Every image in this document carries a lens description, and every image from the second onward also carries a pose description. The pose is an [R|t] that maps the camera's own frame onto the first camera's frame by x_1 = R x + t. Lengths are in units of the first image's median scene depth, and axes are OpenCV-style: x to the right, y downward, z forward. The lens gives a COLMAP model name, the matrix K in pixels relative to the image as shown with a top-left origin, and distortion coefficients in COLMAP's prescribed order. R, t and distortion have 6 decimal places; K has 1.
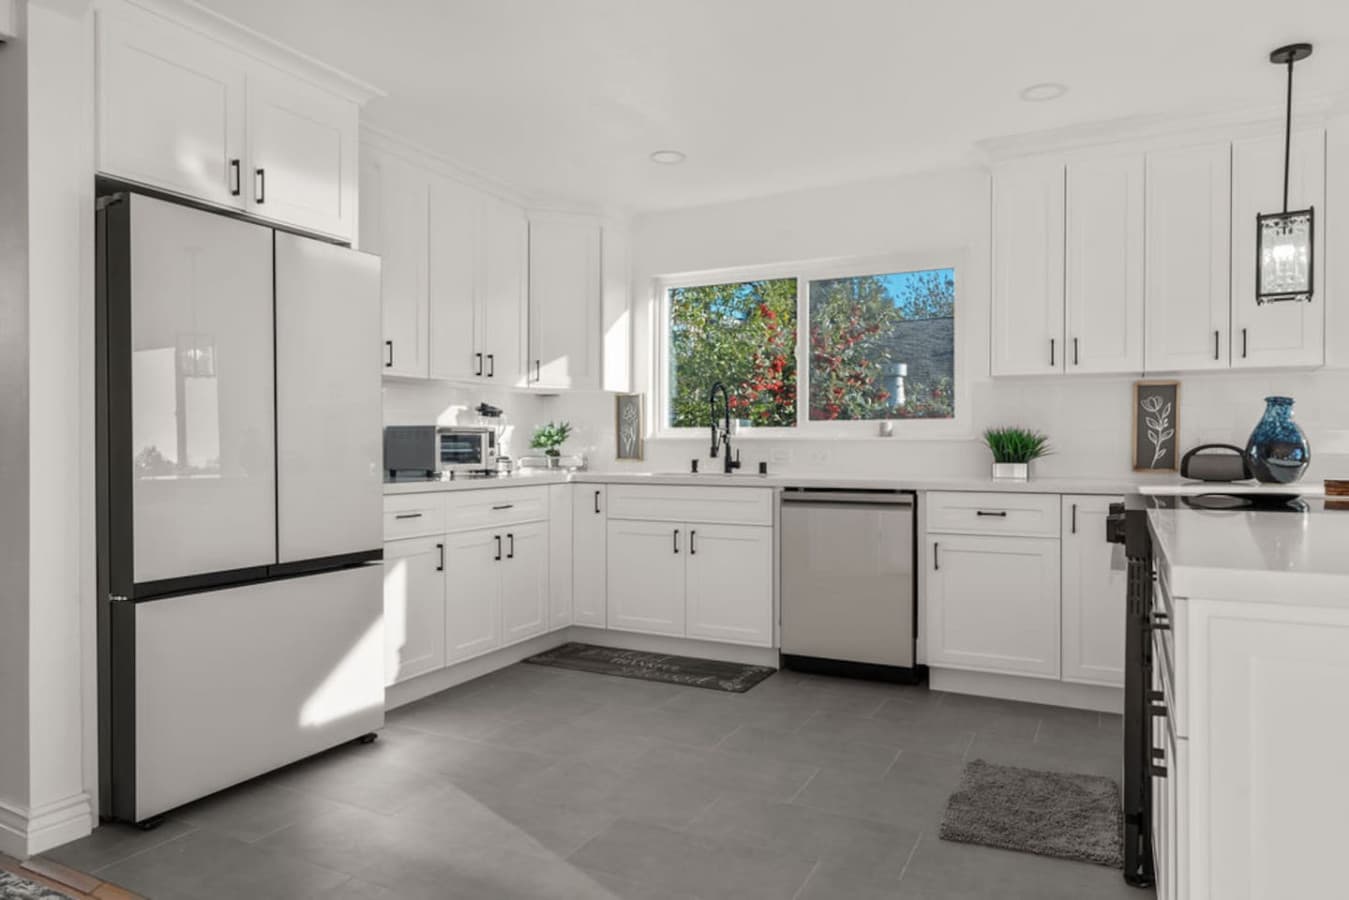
lens RADIAL K [[872.4, 0, 672.1], [0, 872.4, 448.4], [0, 0, 1]] dist [-0.008985, 0.006941]
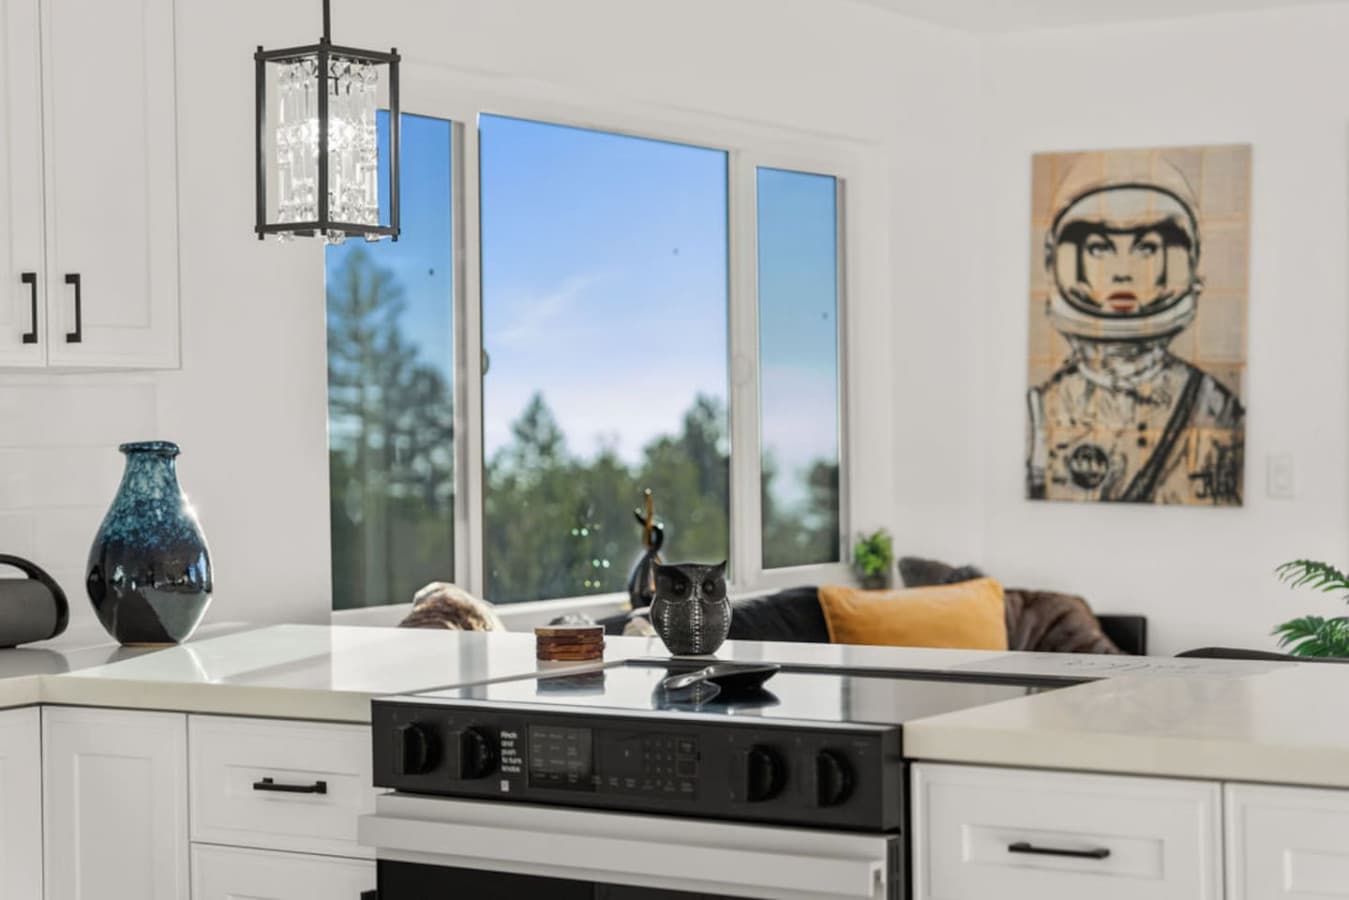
lens RADIAL K [[2666.9, 0, 672.5], [0, 2666.9, 451.8], [0, 0, 1]] dist [0.070829, 0.000000]
pose [[0.094717, -0.008918, 0.995464, -0.510543], [0.016276, 0.999840, 0.007409, -0.051188], [-0.995371, 0.015501, 0.094847, 0.532084]]
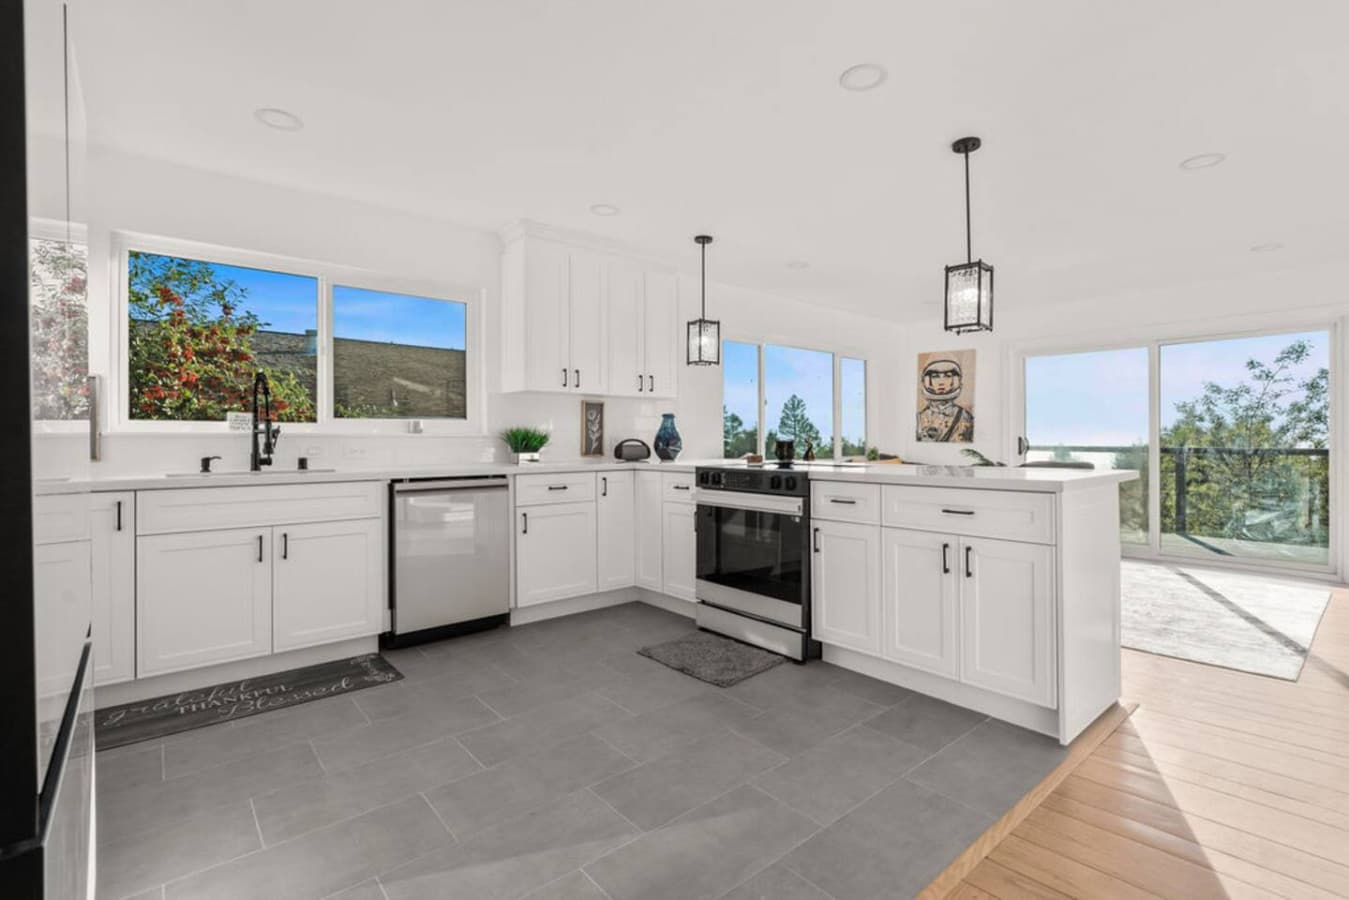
lens RADIAL K [[631.7, 0, 693.9], [0, 631.7, 439.5], [0, 0, 1]] dist [-0.002157, 0.001114]
pose [[0.364165, -0.000261, 0.931334, -0.478848], [0.007606, 0.999967, -0.002694, 0.000298], [-0.931303, 0.008065, 0.364155, 0.388462]]
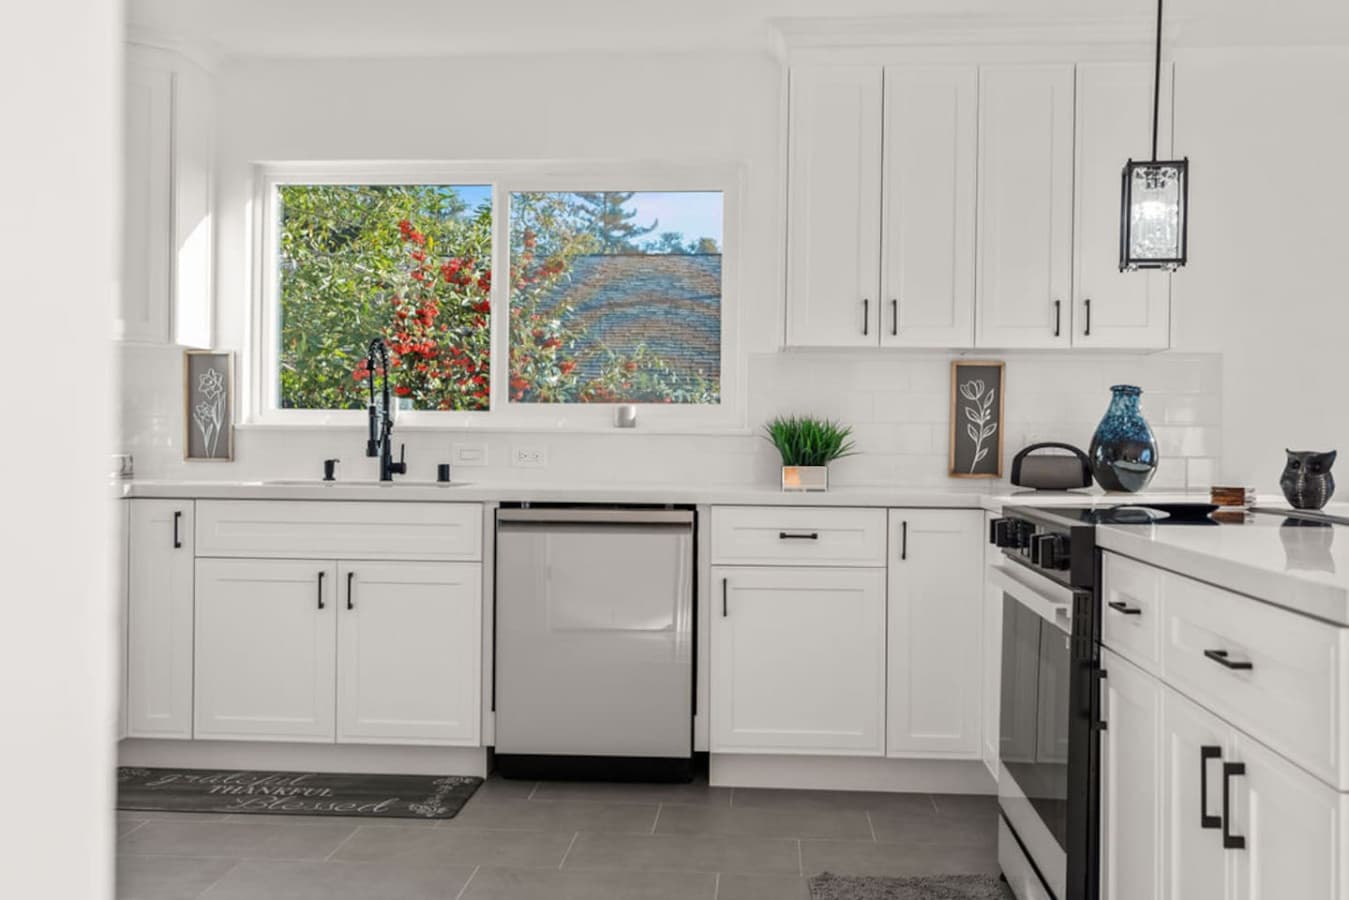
lens RADIAL K [[1329.1, 0, 683.0], [0, 1329.1, 449.2], [0, 0, 1]] dist [0.006248, 0.000000]
pose [[0.916348, 0.006660, 0.400327, -0.154864], [-0.008450, 0.999961, 0.002707, 0.000396], [-0.400294, -0.005863, 0.916368, 0.021708]]
